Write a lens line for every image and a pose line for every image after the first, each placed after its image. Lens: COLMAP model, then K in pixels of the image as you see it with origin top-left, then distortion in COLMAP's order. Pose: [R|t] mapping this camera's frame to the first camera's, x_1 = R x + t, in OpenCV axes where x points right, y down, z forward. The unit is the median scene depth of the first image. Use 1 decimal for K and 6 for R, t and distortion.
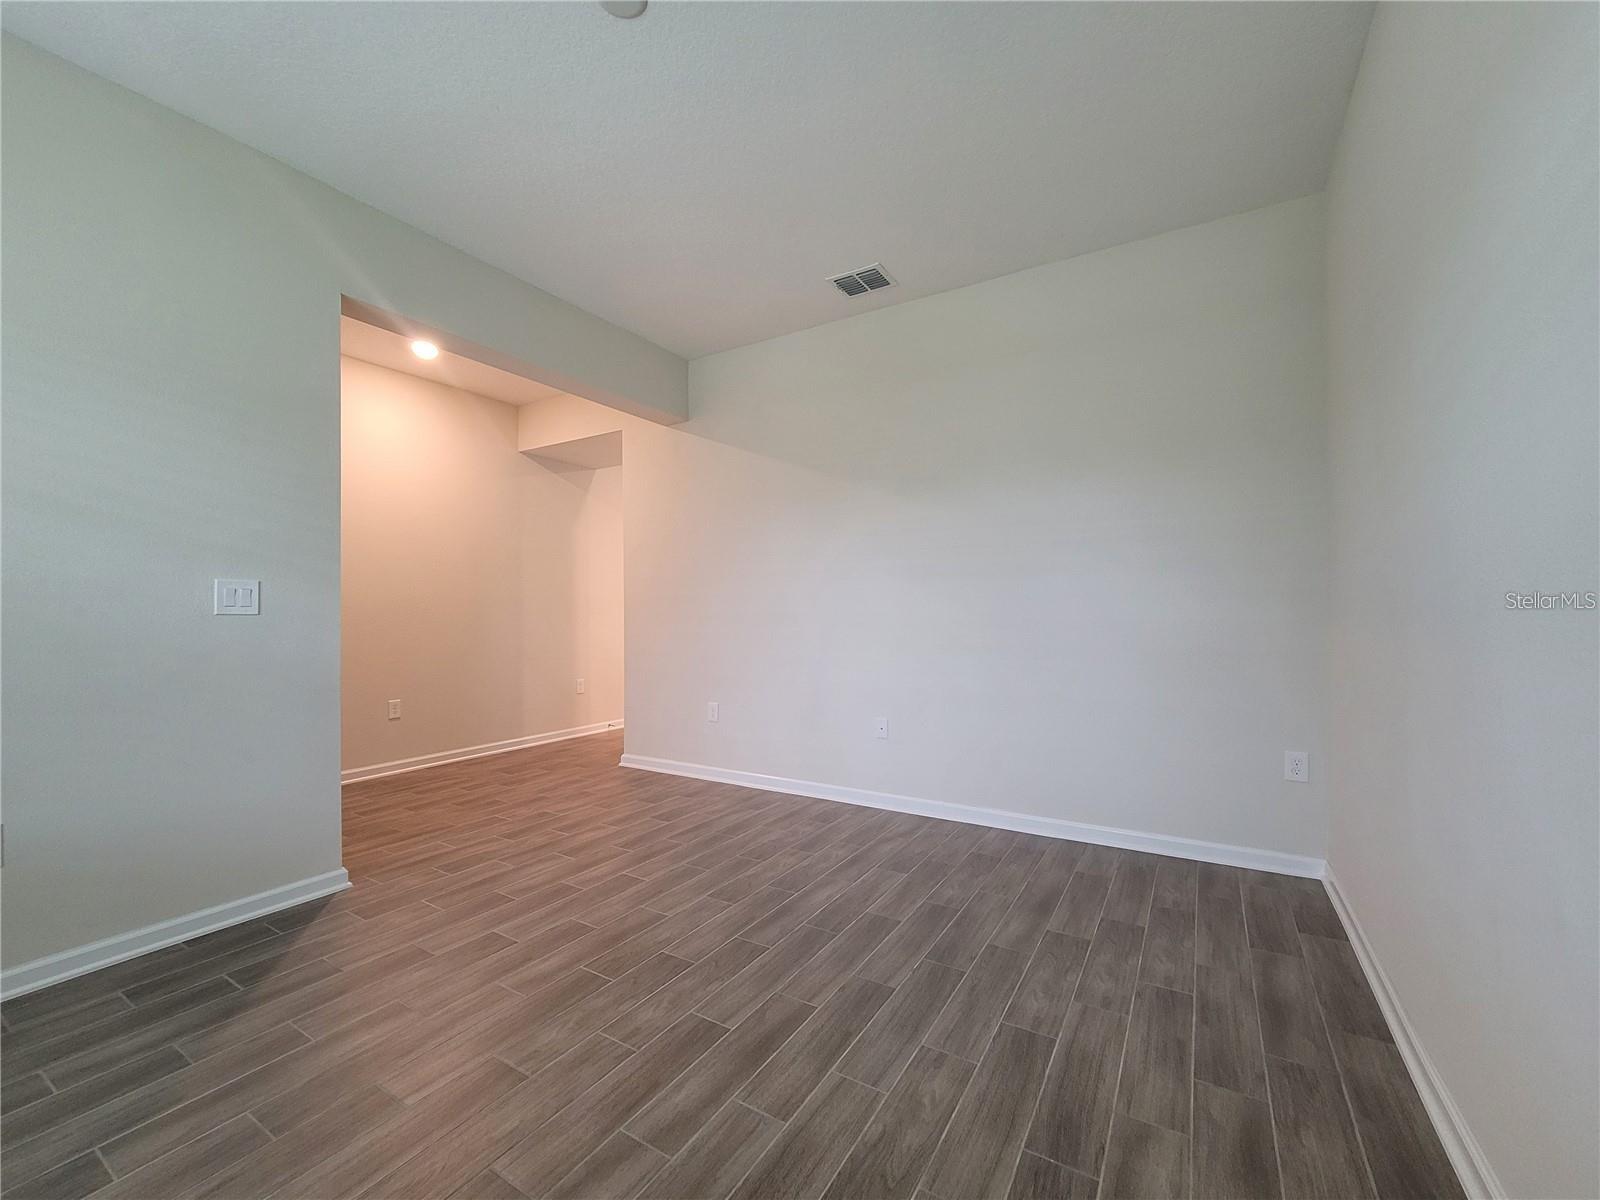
lens RADIAL K [[659.5, 0, 798.9], [0, 659.5, 611.0], [0, 0, 1]] dist [-0.009957, 0.003594]
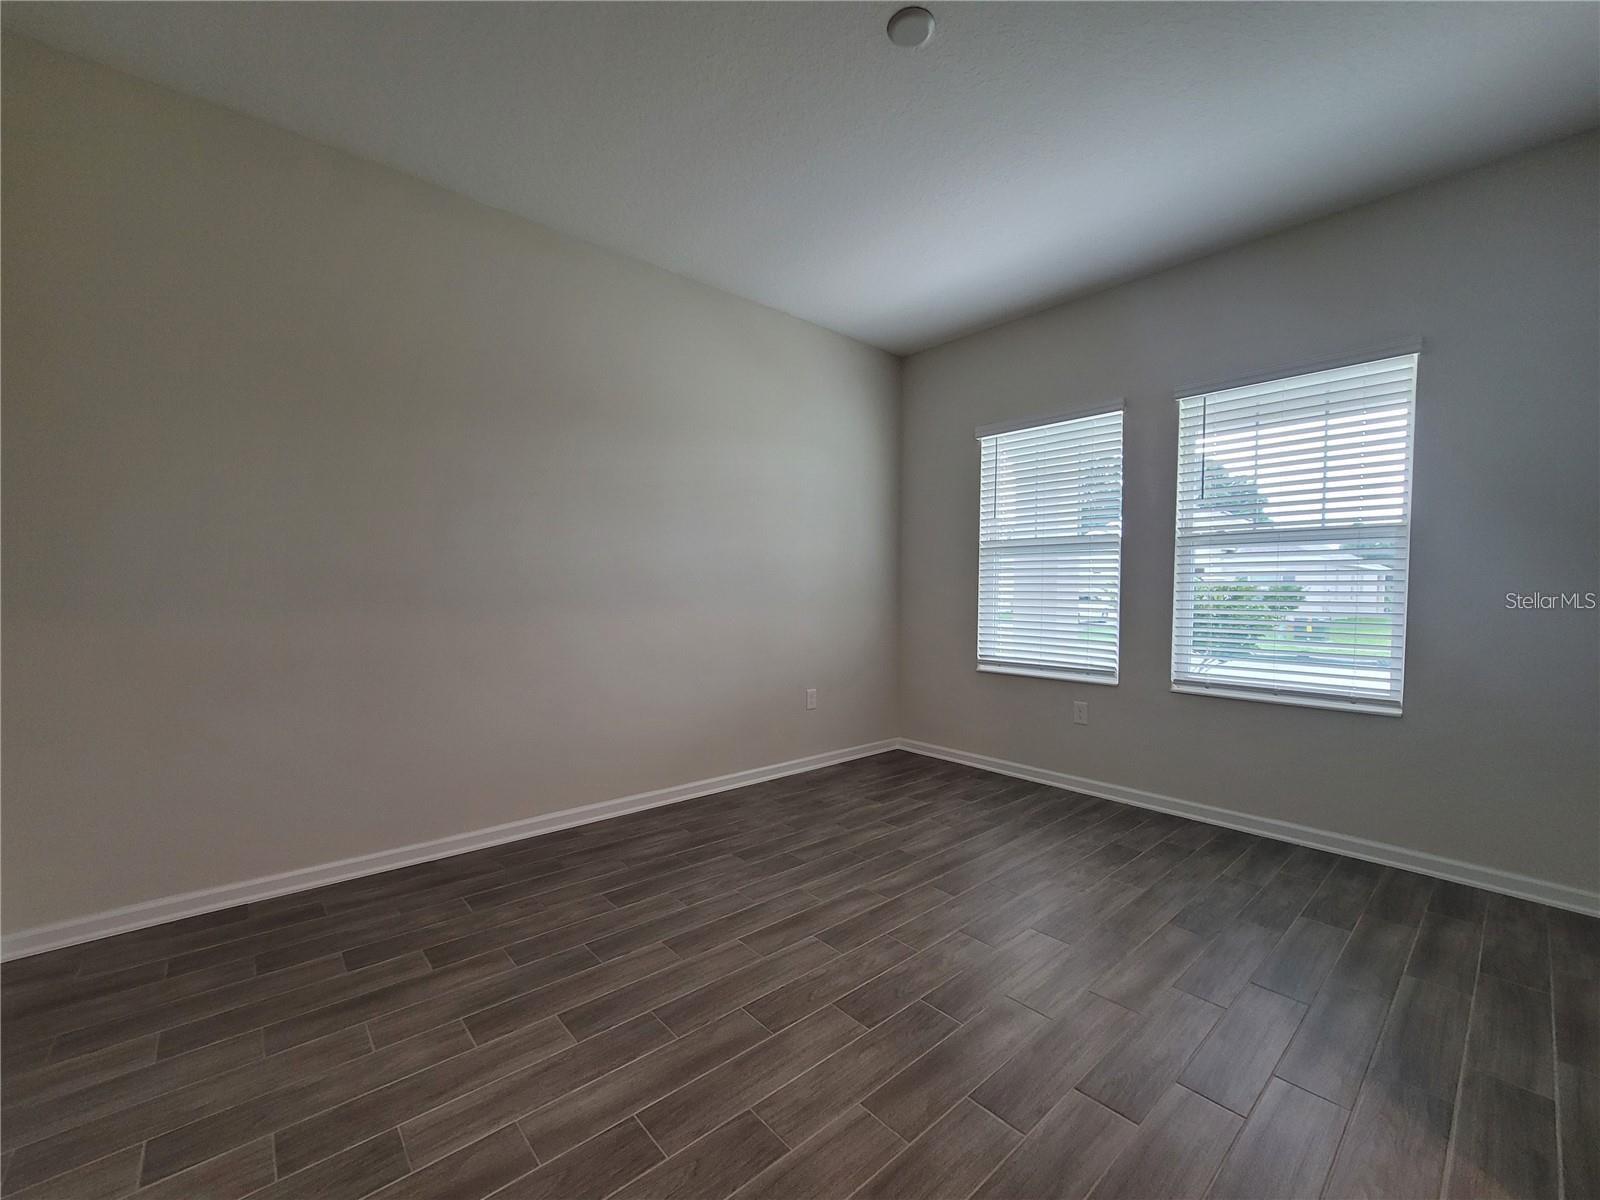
lens RADIAL K [[659.5, 0, 798.9], [0, 659.5, 611.0], [0, 0, 1]] dist [-0.009957, 0.003594]
pose [[-0.955966, -0.011669, 0.293245, -0.378234], [-0.004623, 0.999684, 0.024710, -0.014569], [-0.293441, 0.022267, -0.955718, 1.896410]]
